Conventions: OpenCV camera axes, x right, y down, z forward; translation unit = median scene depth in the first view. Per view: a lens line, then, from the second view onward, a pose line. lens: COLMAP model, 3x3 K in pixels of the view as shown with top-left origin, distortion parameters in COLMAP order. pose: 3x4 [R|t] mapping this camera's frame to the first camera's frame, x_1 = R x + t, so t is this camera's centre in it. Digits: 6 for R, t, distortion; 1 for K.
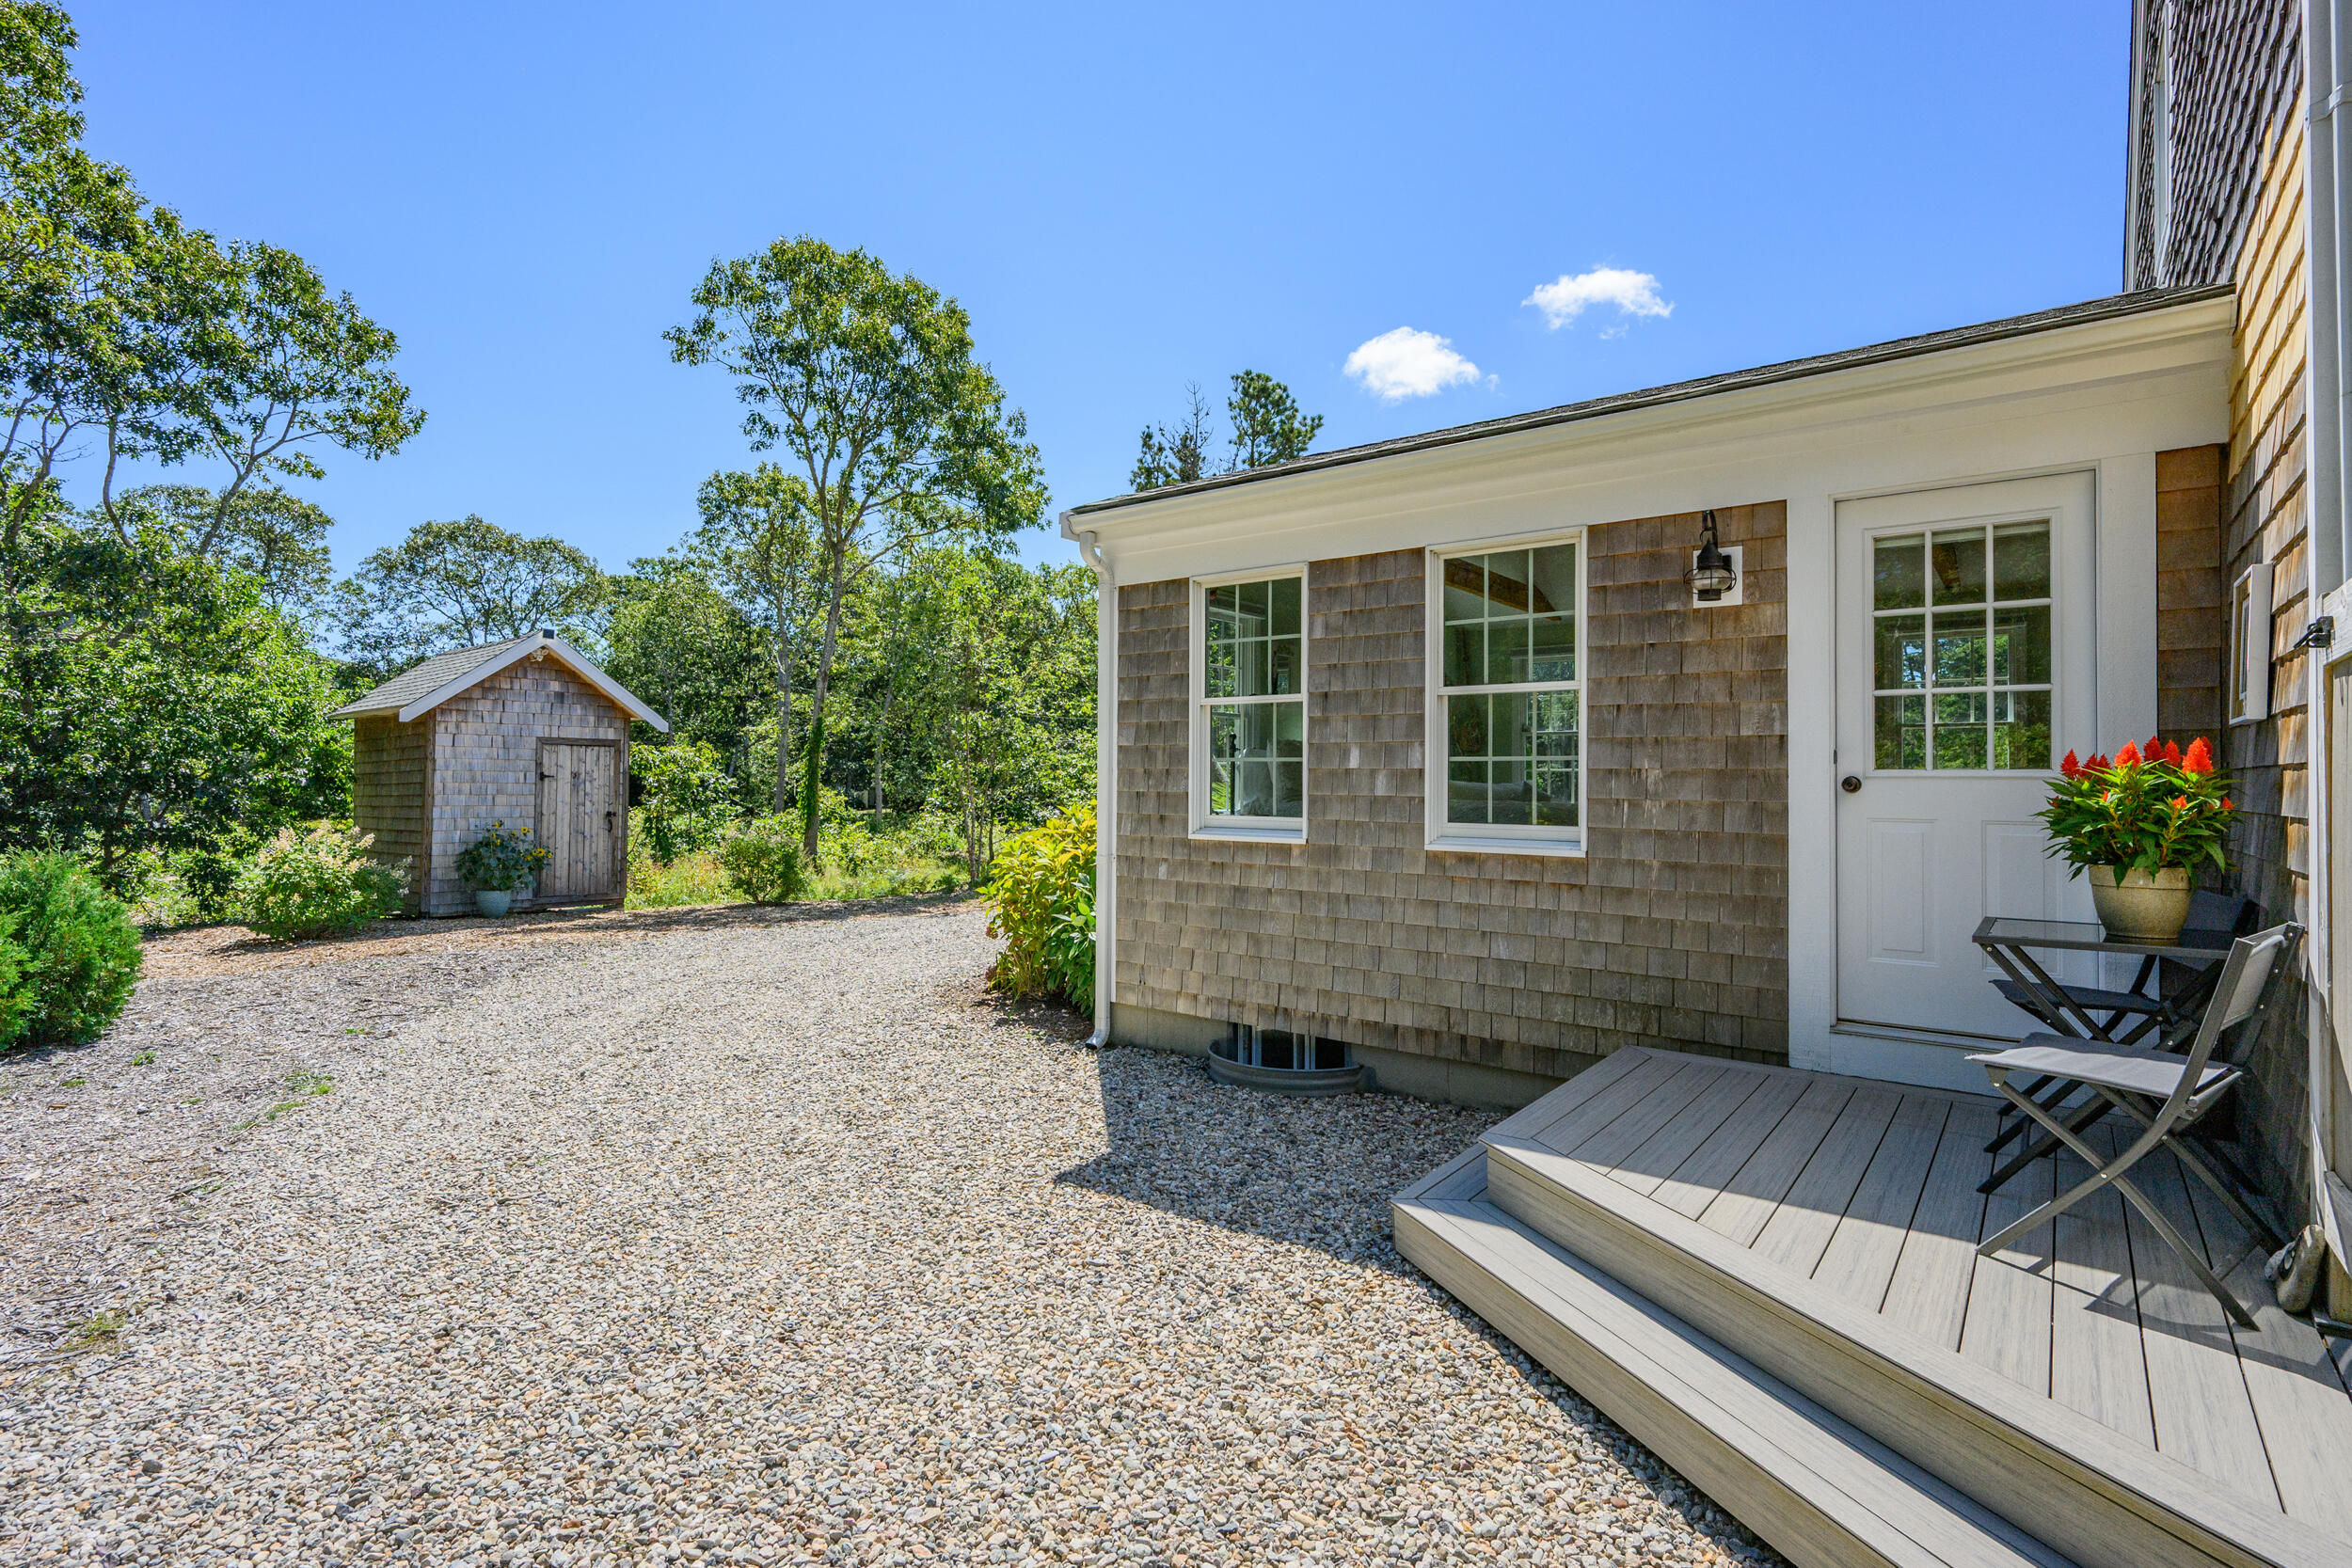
lens RADIAL K [[1137.2, 0, 1164.0], [0, 1137.2, 774.5], [0, 0, 1]] dist [-0.000539, -0.000294]
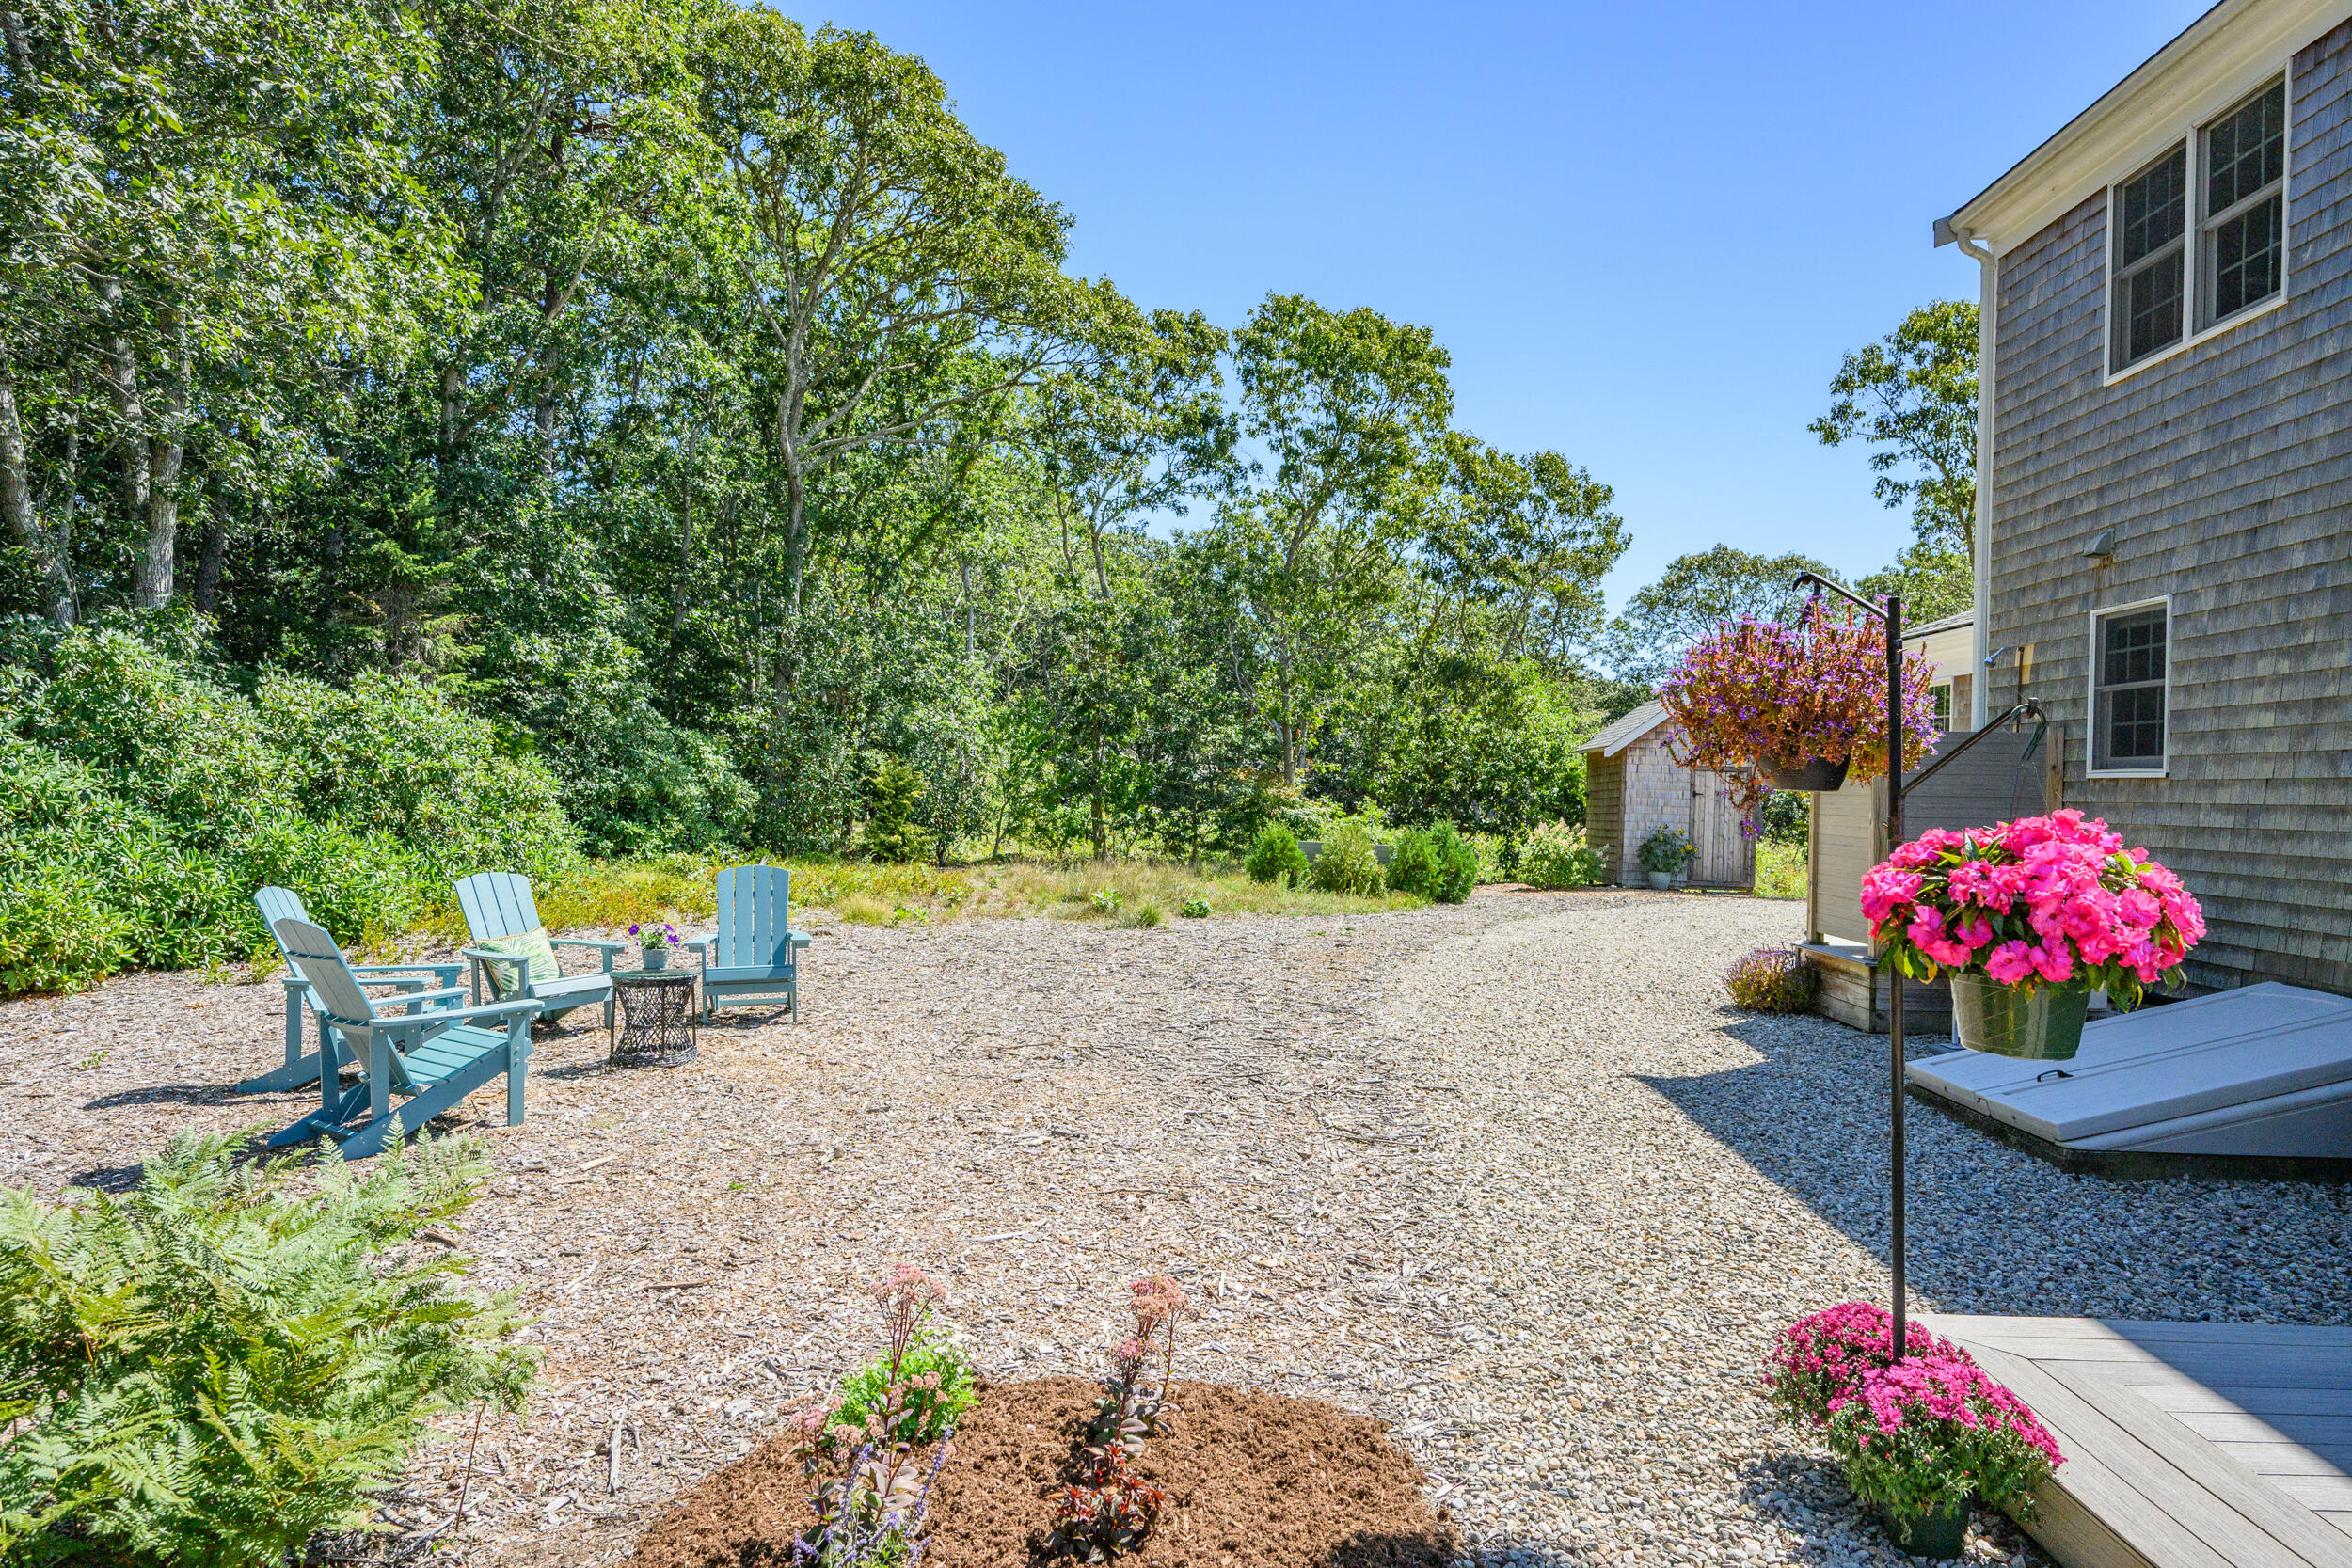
lens RADIAL K [[1325.8, 0, 1169.7], [0, 1325.8, 792.1], [0, 0, 1]] dist [-0.081240, -0.000874]
pose [[0.574101, 0.007250, -0.818752, 0.385236], [-0.011715, 0.999931, 0.000641, 0.005921], [0.818701, 0.009224, 0.574146, -0.433453]]
